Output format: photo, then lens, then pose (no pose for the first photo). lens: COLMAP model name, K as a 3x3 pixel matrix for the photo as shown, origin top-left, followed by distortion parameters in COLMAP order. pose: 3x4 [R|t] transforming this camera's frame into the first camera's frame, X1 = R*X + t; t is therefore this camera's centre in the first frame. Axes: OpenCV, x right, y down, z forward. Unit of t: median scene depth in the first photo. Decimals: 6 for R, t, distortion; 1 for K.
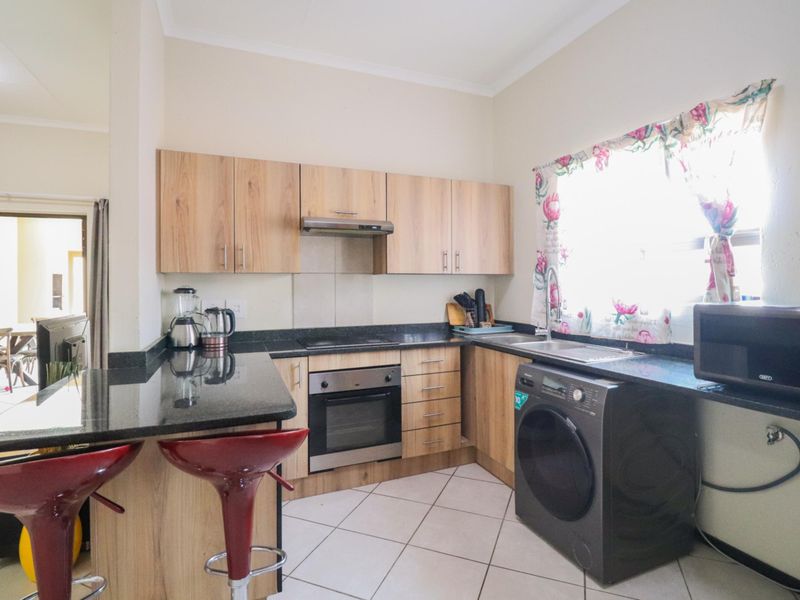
lens RADIAL K [[417.5, 0, 399.4], [0, 417.5, 288.7], [0, 0, 1]] dist [-0.000045, -0.013127]
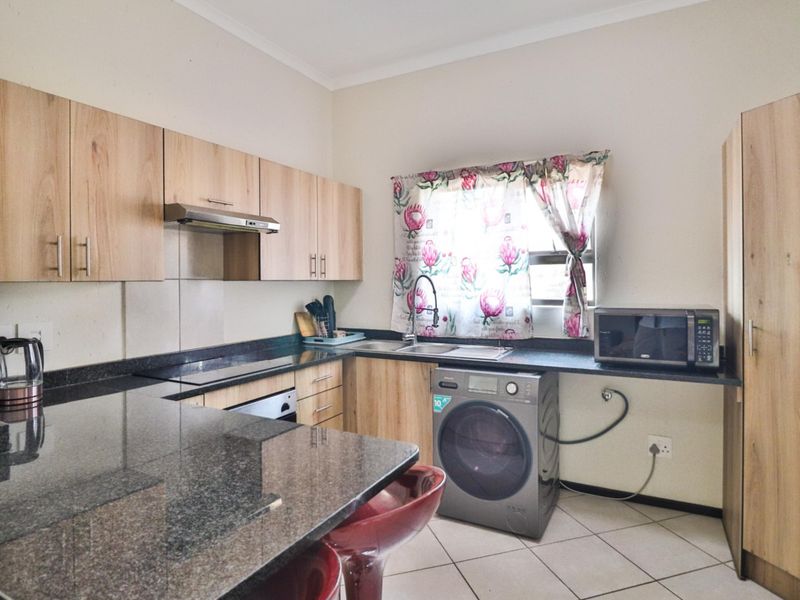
lens RADIAL K [[463.3, 0, 404.0], [0, 463.3, 288.0], [0, 0, 1]] dist [0.004209, -0.015514]
pose [[0.770107, -0.010199, 0.637834, -0.416159], [0.009736, 0.999944, 0.004234, -0.023535], [-0.637841, 0.002949, 0.770162, 0.123424]]
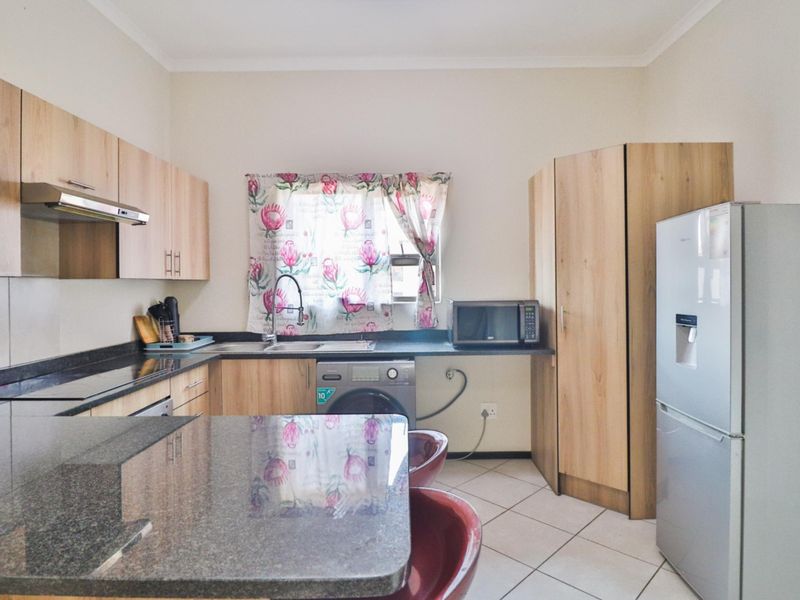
lens RADIAL K [[463.3, 0, 404.0], [0, 463.3, 288.0], [0, 0, 1]] dist [0.004209, -0.015514]
pose [[0.386768, -0.007549, 0.922146, -0.605599], [0.016679, 0.999860, 0.001190, -0.012991], [-0.922026, 0.014920, 0.386840, 0.255613]]
